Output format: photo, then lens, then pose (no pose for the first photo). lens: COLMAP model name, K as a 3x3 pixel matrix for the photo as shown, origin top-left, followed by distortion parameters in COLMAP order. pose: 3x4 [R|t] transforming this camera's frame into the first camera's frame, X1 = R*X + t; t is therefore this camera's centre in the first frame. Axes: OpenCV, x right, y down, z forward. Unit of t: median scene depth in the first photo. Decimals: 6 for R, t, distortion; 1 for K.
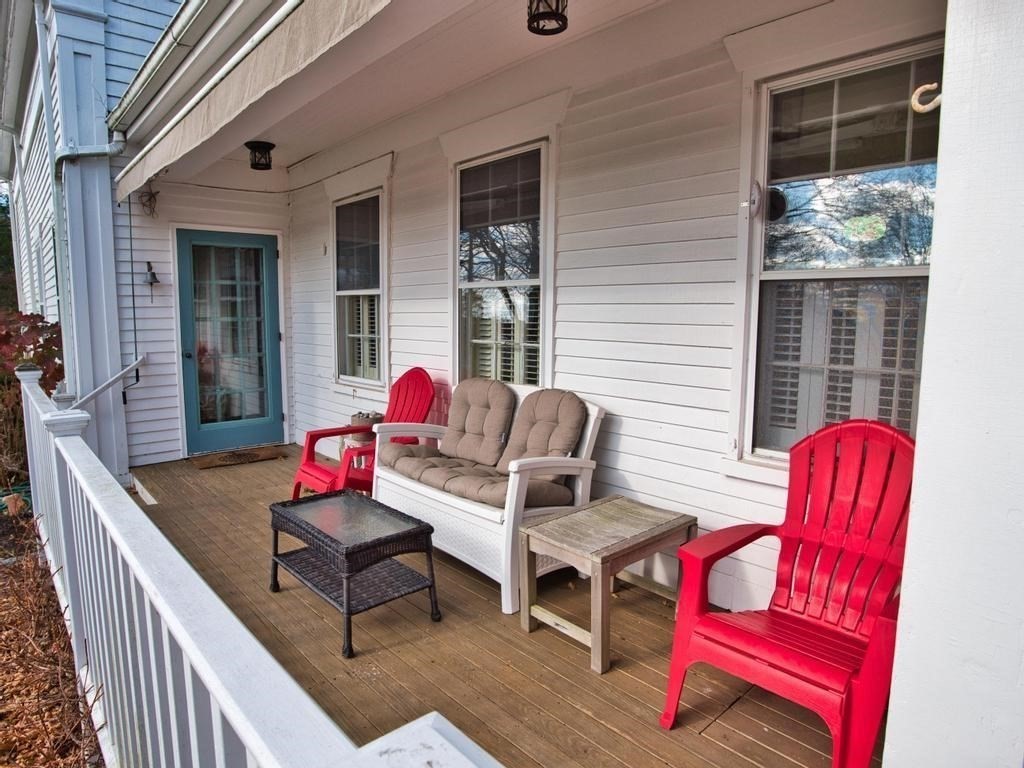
lens RADIAL K [[610.6, 0, 512.0], [0, 610.6, 384.0], [0, 0, 1]] dist [-0.097585, 0.033400]
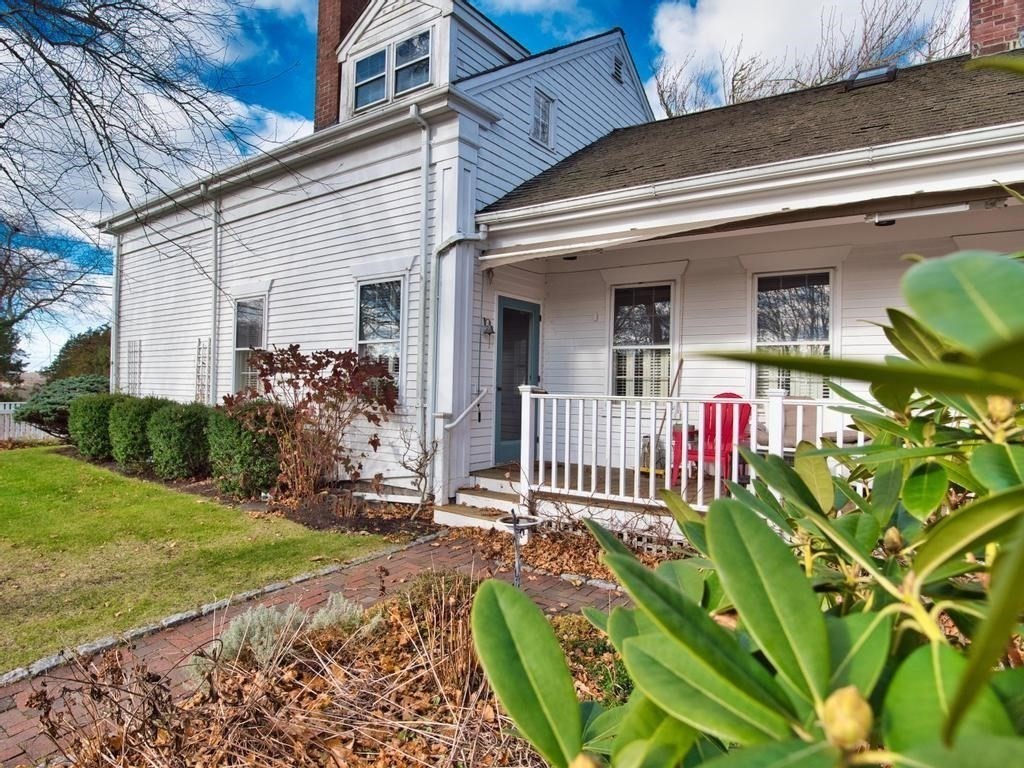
lens RADIAL K [[610.6, 0, 512.0], [0, 610.6, 384.0], [0, 0, 1]] dist [-0.097585, 0.033400]
pose [[0.976340, 0.016133, 0.215640, -0.908730], [0.008757, 0.993445, -0.113971, 0.109371], [-0.216065, 0.113163, 0.969799, -0.377754]]
